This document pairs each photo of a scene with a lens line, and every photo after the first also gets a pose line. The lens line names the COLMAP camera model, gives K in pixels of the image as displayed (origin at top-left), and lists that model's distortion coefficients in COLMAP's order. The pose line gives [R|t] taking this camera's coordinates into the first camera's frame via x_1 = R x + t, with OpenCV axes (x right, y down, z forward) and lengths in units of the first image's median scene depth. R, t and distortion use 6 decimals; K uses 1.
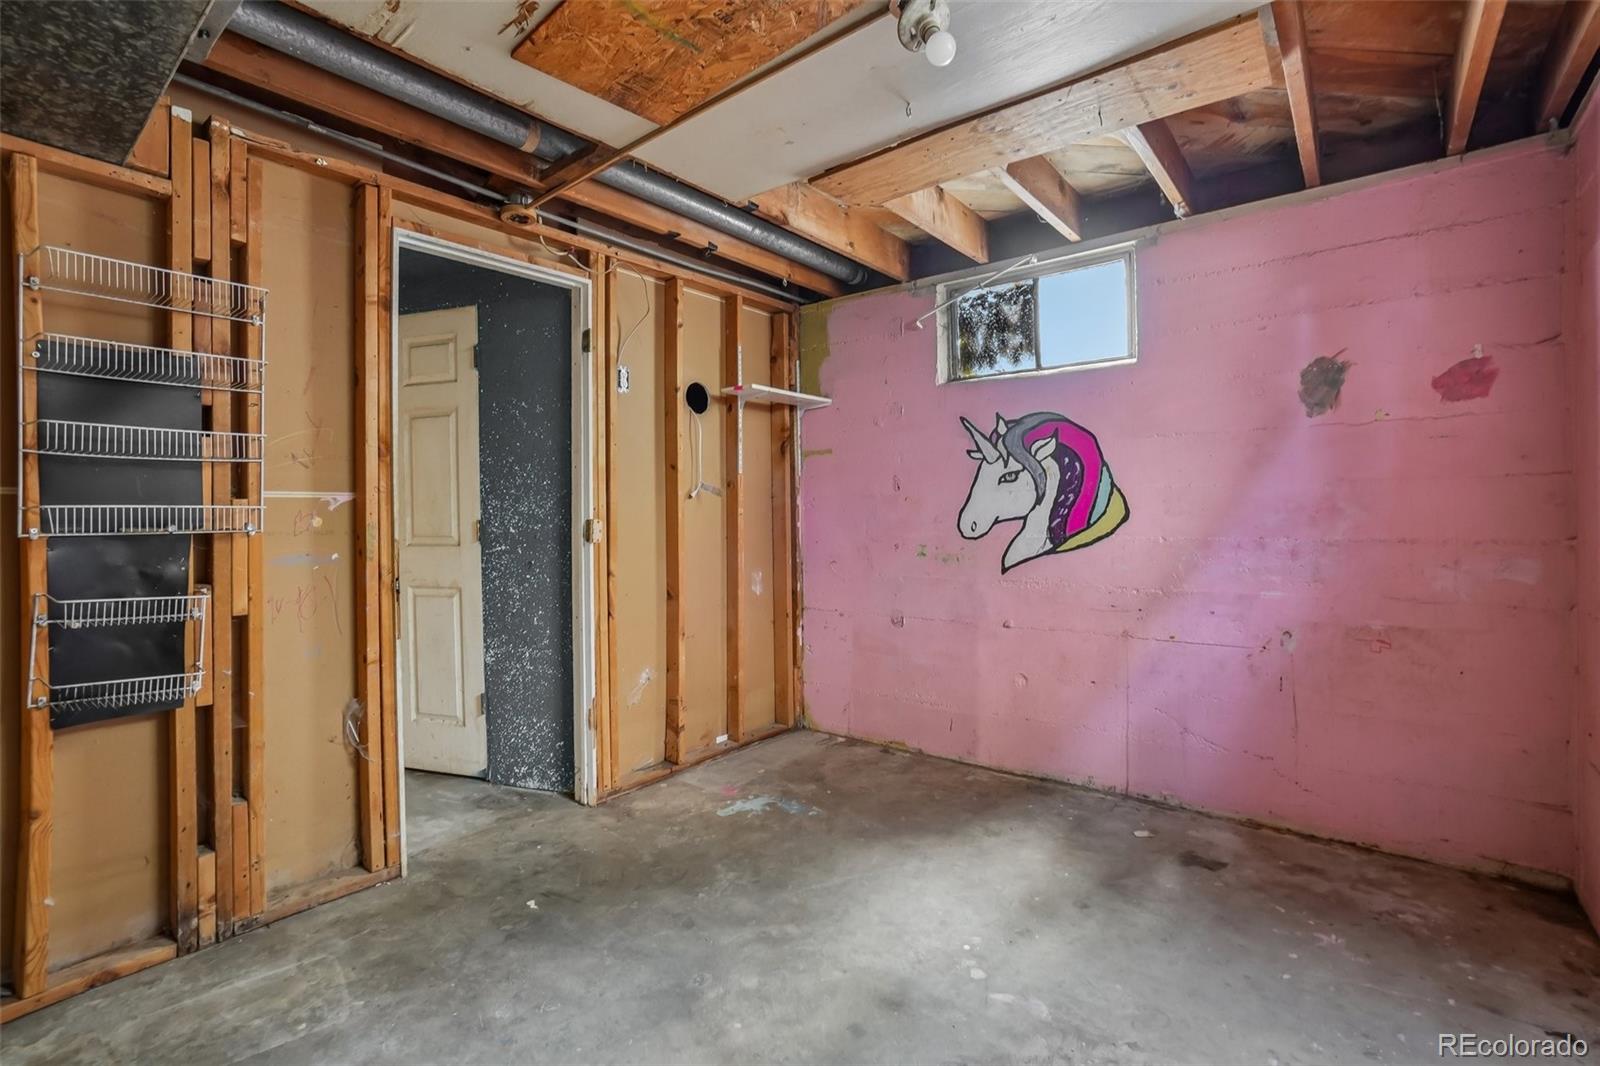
lens RADIAL K [[716.6, 0, 788.3], [0, 716.6, 525.5], [0, 0, 1]] dist [-0.052883, 0.023080]
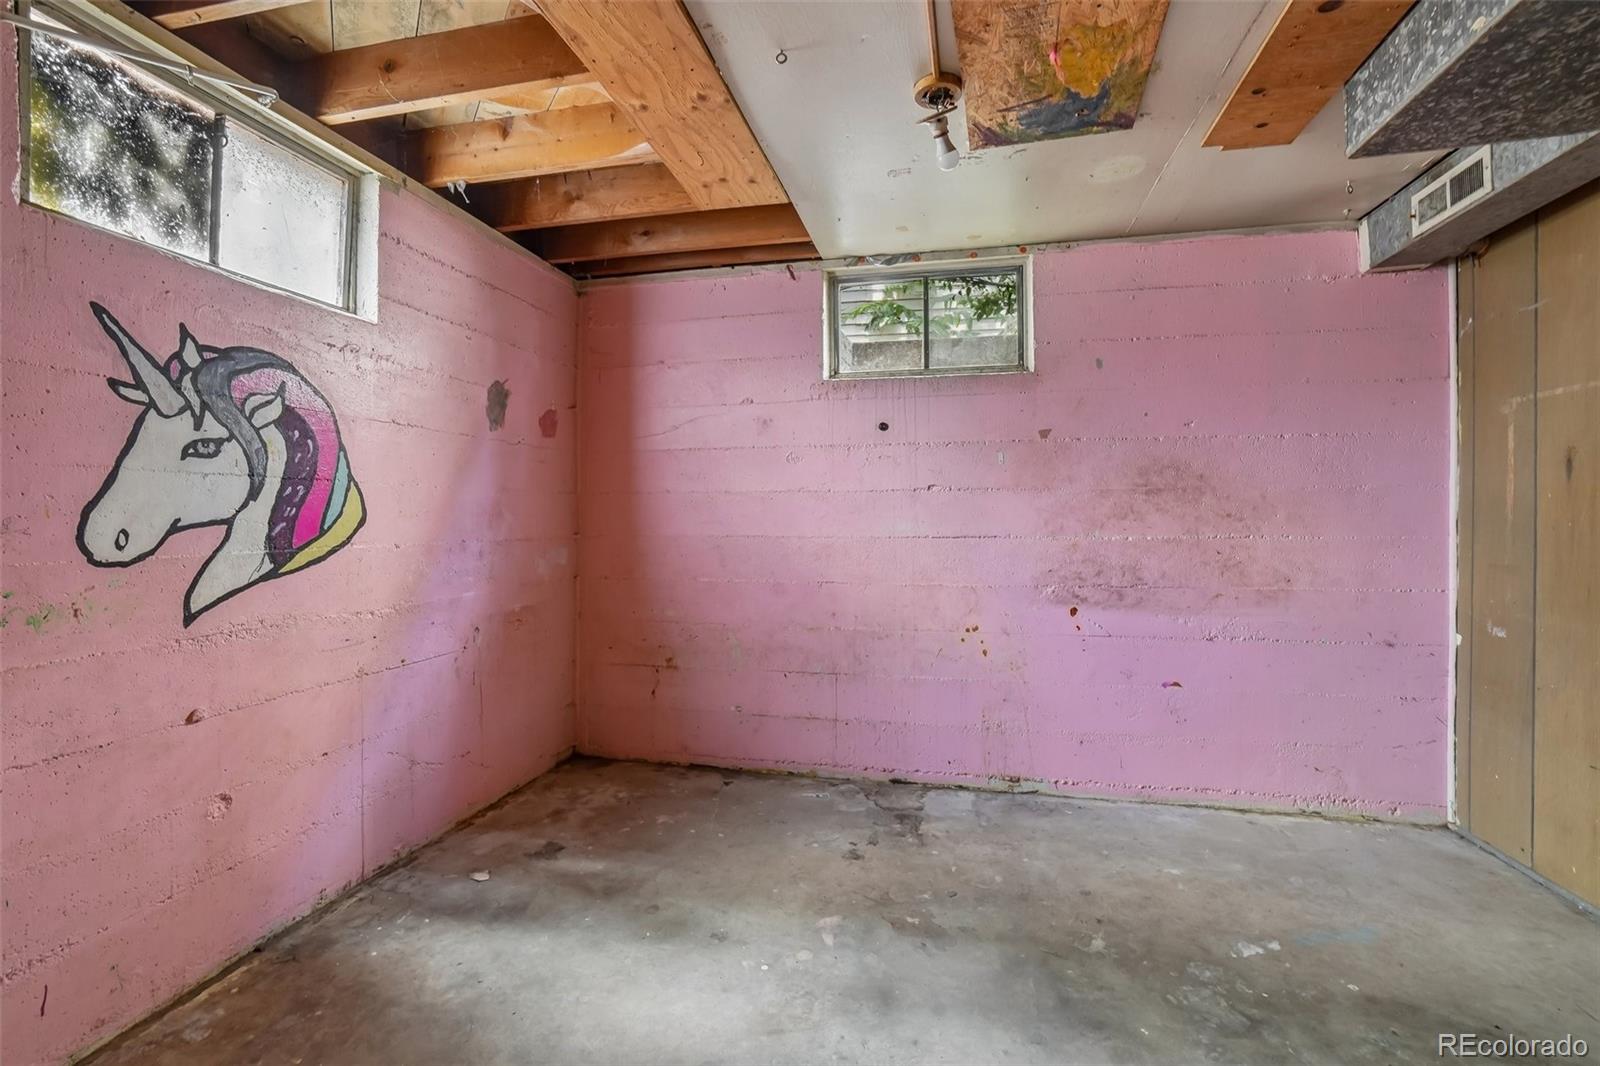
lens RADIAL K [[716.6, 0, 788.3], [0, 716.6, 525.5], [0, 0, 1]] dist [-0.052883, 0.023080]
pose [[-0.433590, -0.001225, 0.901109, -0.404988], [0.016954, 0.999811, 0.009517, -0.005606], [-0.900951, 0.019404, -0.433487, 0.895349]]
